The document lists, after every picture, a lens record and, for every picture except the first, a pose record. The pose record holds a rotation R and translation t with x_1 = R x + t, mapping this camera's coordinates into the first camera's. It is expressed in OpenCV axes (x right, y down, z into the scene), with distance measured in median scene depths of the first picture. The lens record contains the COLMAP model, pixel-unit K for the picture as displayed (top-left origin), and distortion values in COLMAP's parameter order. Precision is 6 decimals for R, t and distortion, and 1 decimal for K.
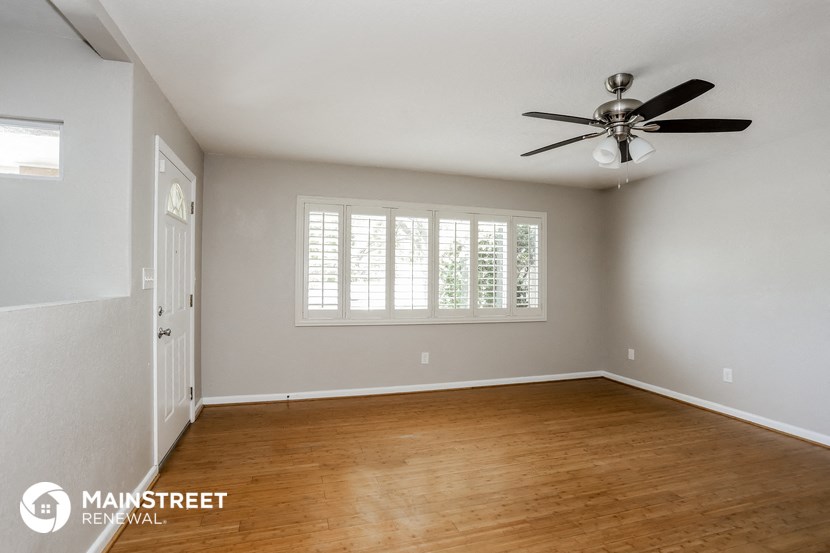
lens RADIAL K [[355.8, 0, 430.4], [0, 355.8, 285.4], [0, 0, 1]] dist [-0.001576, -0.000187]
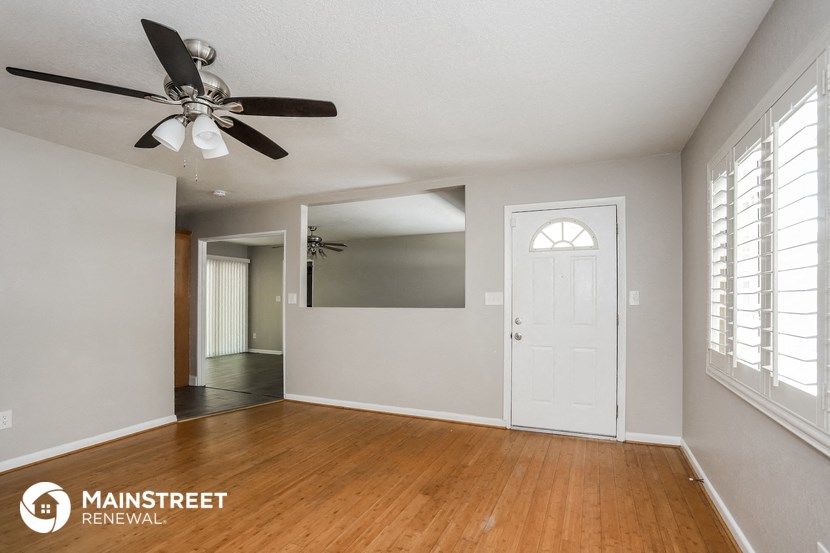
lens RADIAL K [[422.2, 0, 415.2], [0, 422.2, 299.7], [0, 0, 1]] dist [-0.023178, 0.000025]
pose [[-0.632934, -0.010919, -0.774128, 0.669317], [-0.013348, 0.999906, -0.003190, -0.003871], [0.774090, 0.008314, -0.633020, 1.401310]]
